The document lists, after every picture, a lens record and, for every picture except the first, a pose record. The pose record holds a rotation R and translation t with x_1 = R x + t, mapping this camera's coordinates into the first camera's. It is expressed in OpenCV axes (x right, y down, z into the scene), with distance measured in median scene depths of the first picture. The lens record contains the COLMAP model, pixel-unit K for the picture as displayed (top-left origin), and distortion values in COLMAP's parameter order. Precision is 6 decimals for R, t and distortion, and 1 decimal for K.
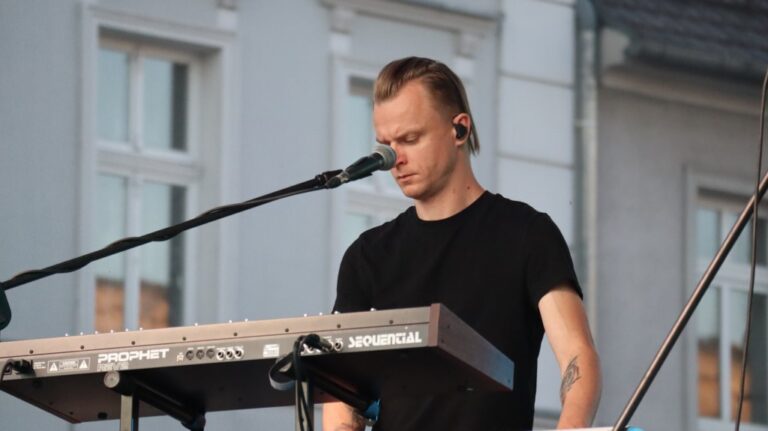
lens RADIAL K [[4886.8, 0, 384.0], [0, 4886.8, 215.5], [0, 0, 1]] dist [2.729176, -2.034783]
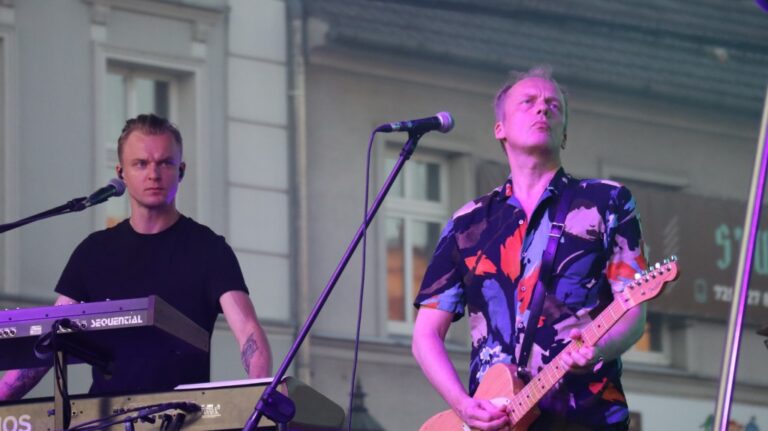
lens RADIAL K [[4151.7, 0, 384.0], [0, 4151.7, 215.5], [0, 0, 1]] dist [1.444278, 7.712493]
pose [[0.998358, -0.014937, 0.055303, 0.010473], [0.013730, 0.999661, 0.022130, -0.029774], [-0.055615, -0.021334, 0.998224, -0.214175]]
